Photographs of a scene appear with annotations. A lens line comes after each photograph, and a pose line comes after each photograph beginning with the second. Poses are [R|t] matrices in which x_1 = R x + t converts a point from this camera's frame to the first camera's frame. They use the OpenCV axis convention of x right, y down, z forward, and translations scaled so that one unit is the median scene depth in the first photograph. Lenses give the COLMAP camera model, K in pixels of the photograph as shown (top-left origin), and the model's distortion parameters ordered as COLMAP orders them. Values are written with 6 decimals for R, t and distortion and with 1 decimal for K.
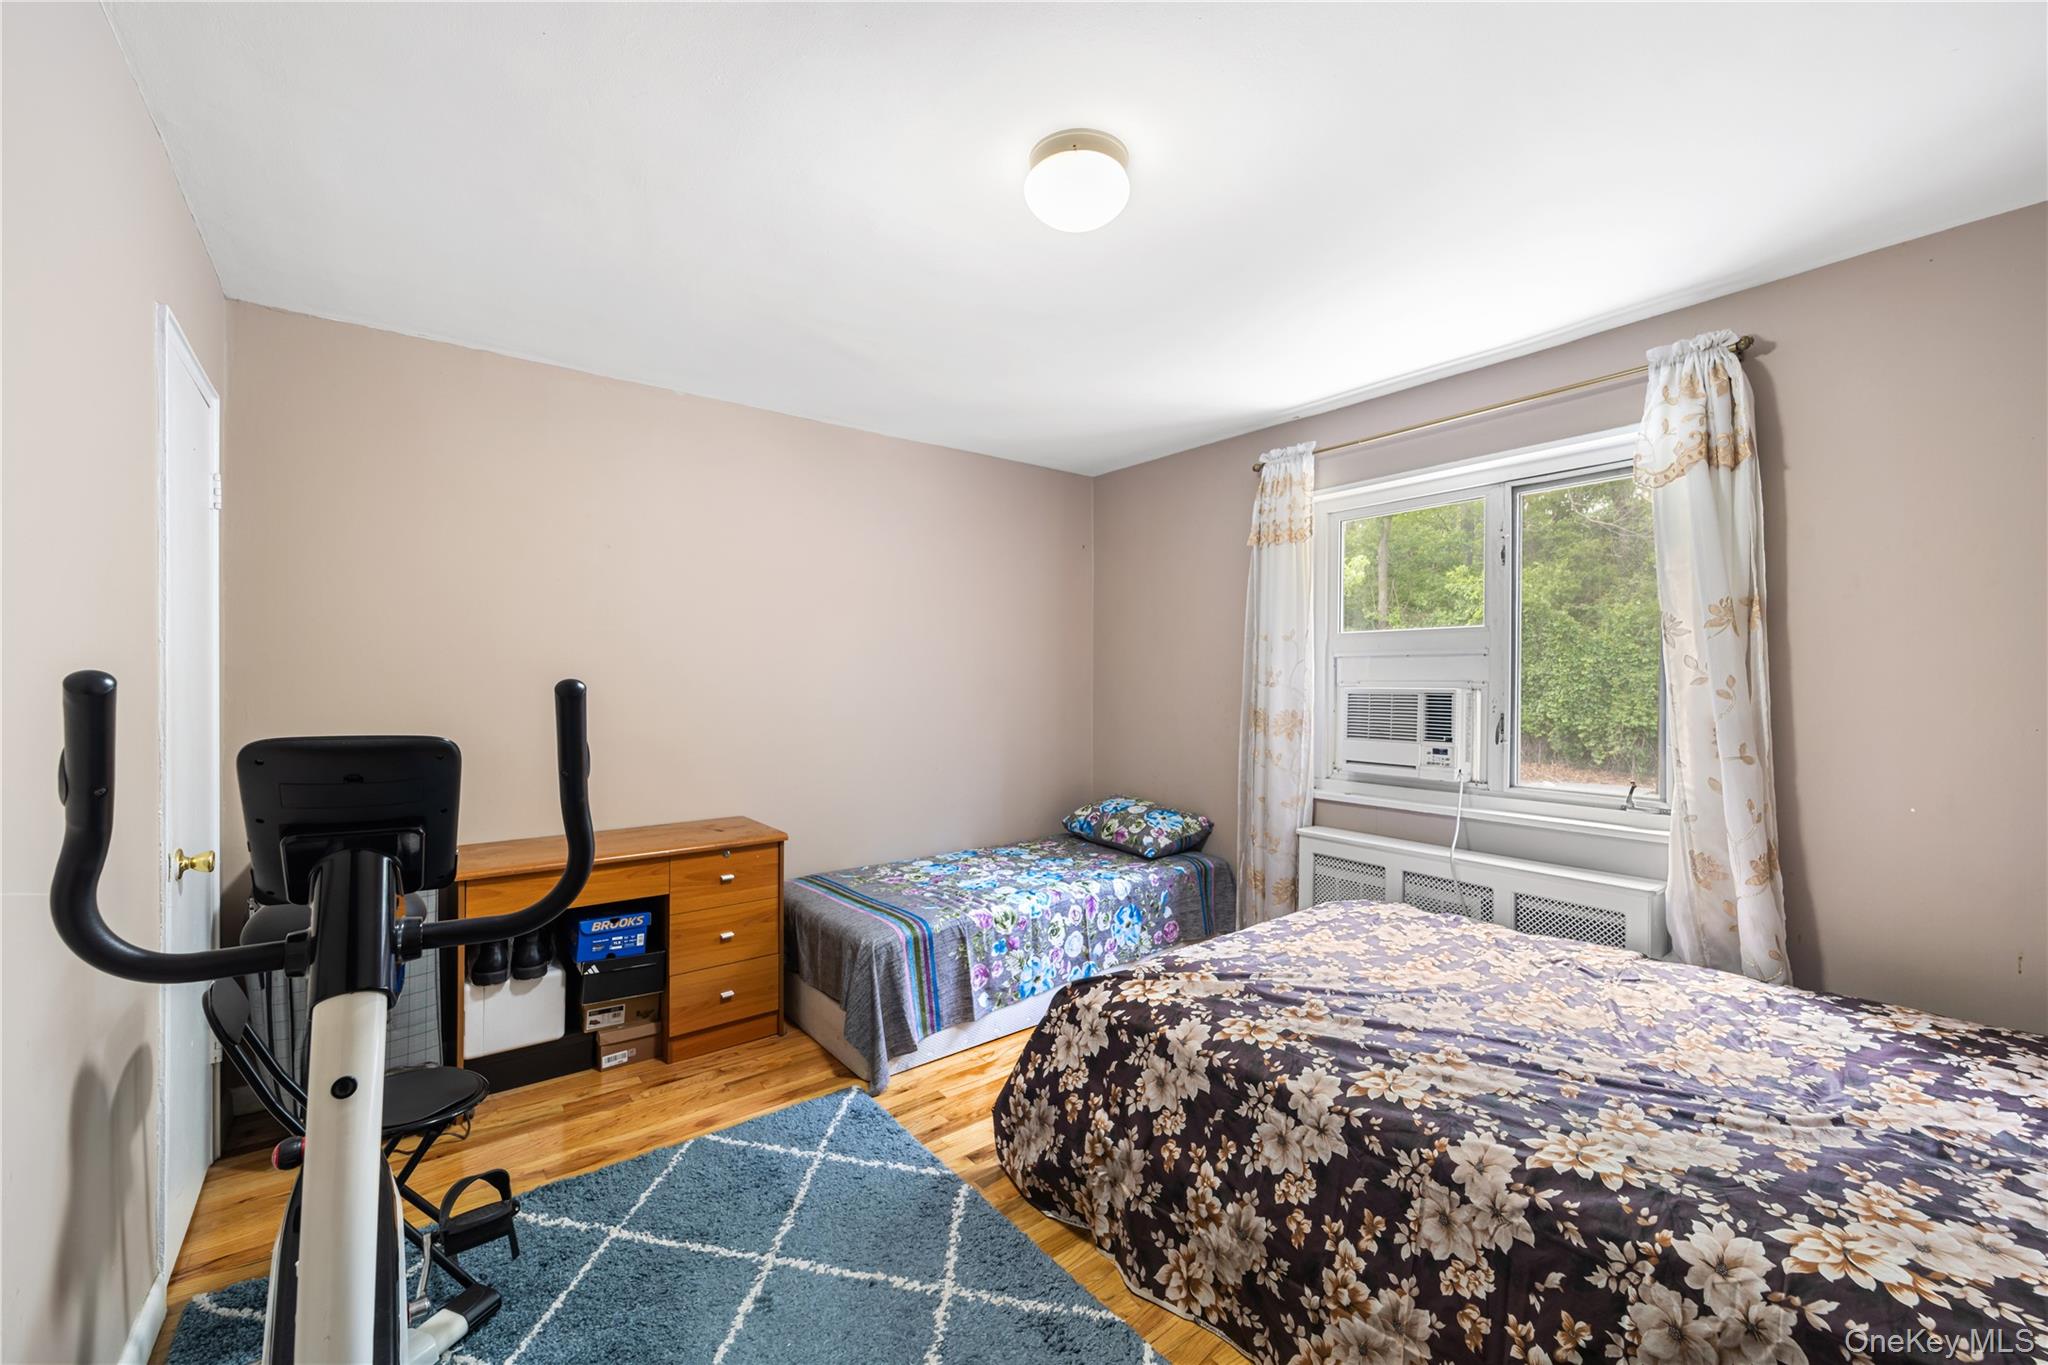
lens RADIAL K [[829.0, 0, 1062.4], [0, 829.0, 696.9], [0, 0, 1]] dist [0.003037, 0.000110]
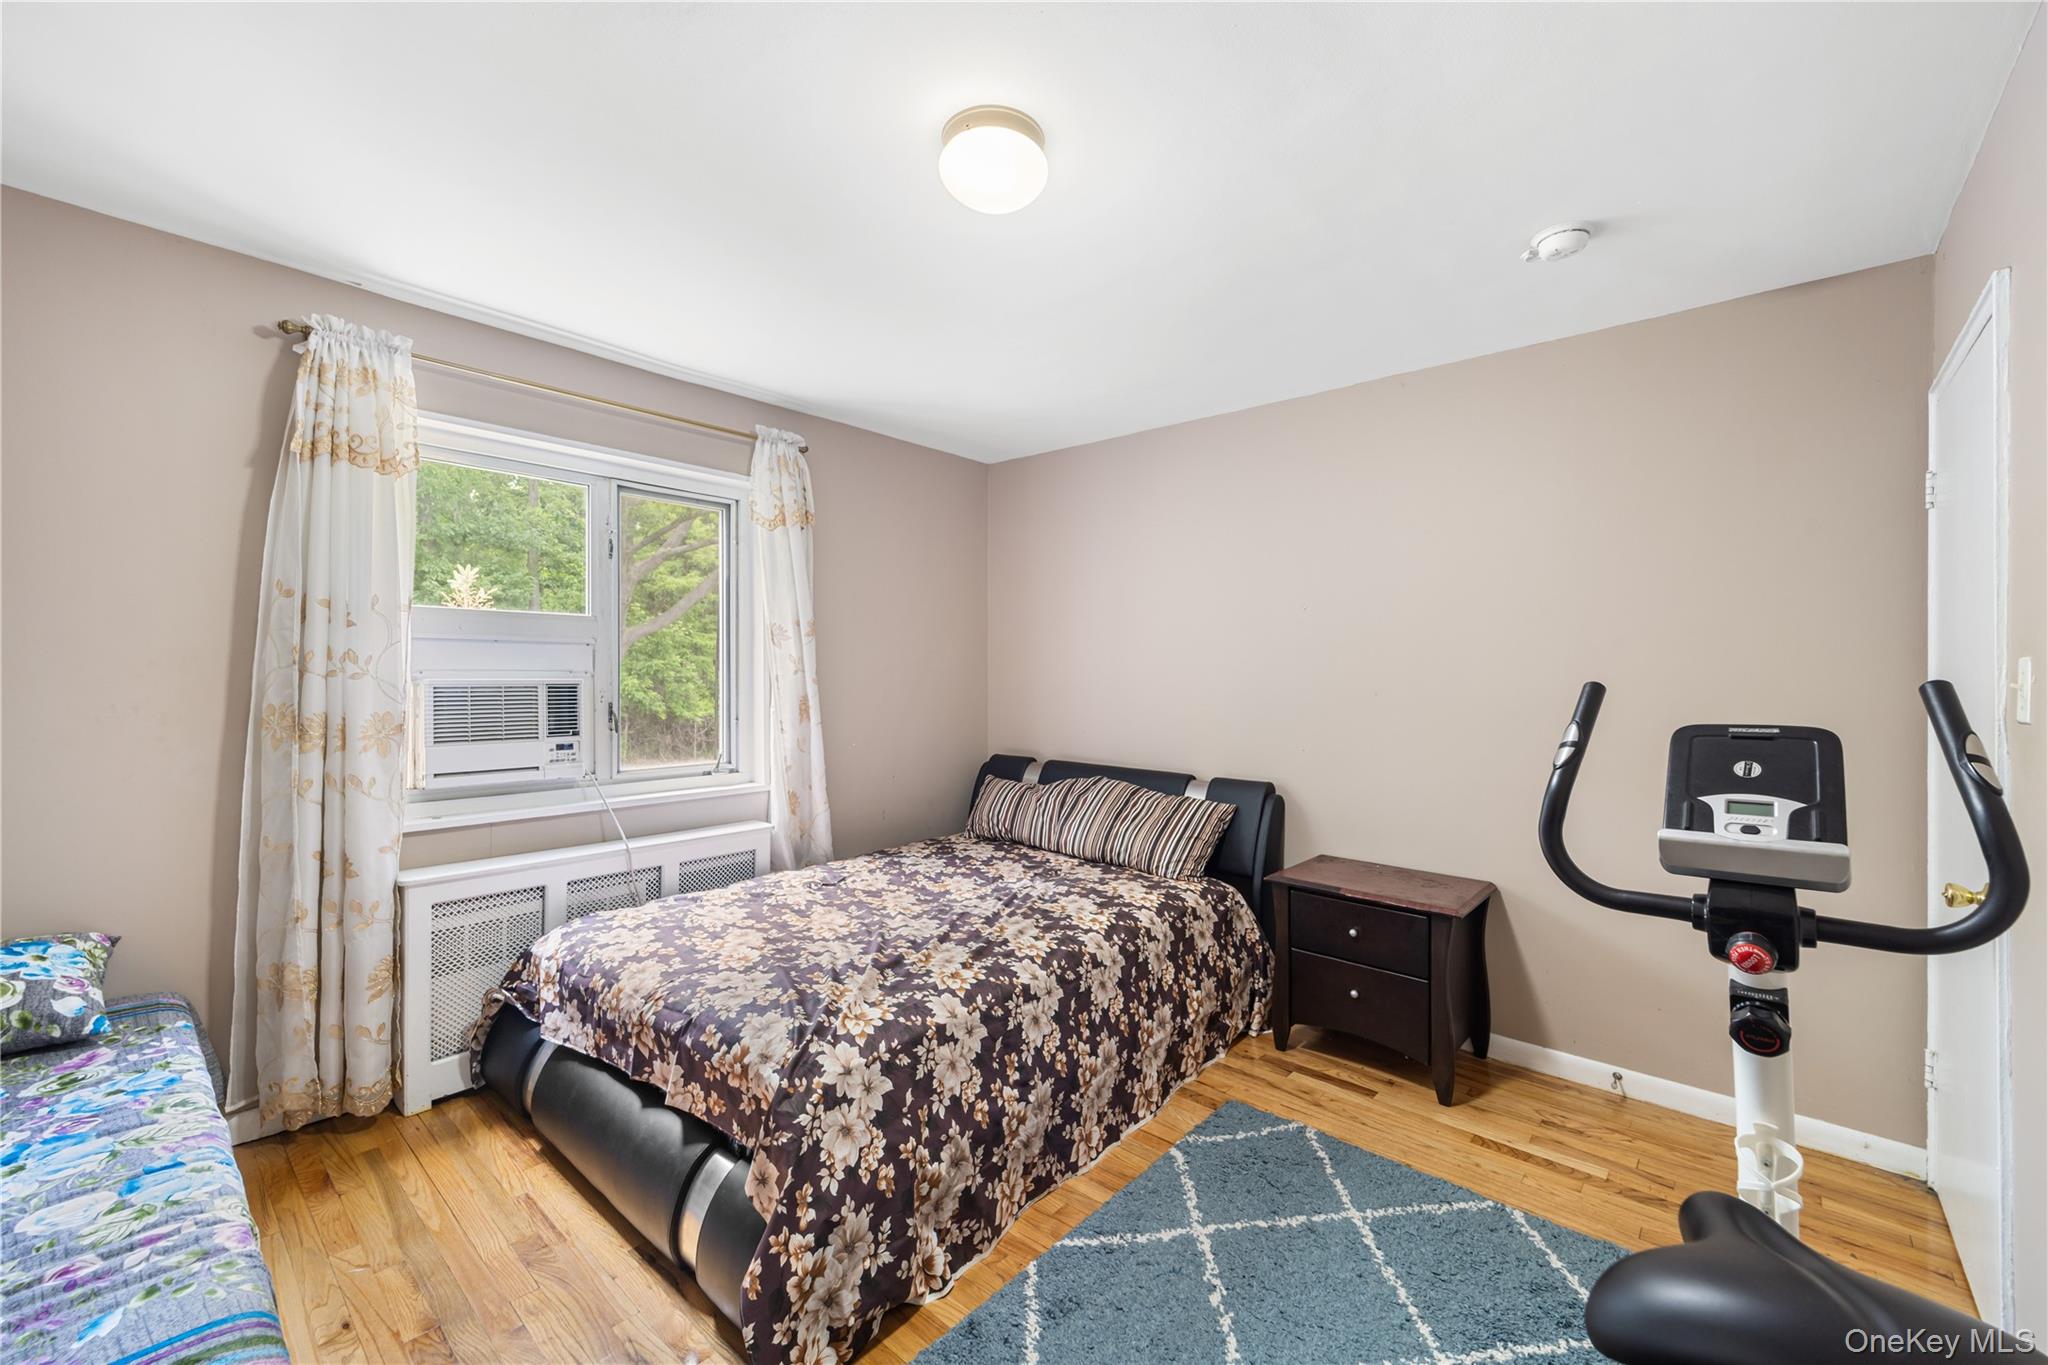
lens RADIAL K [[821.5, 0, 1024.0], [0, 821.5, 682.5], [0, 0, 1]] dist [0.001273, 0.000029]
pose [[-0.168342, -0.014424, 0.985623, -0.616672], [0.012135, 0.999787, 0.016704, -0.017843], [-0.985654, 0.014772, -0.168132, 0.742126]]
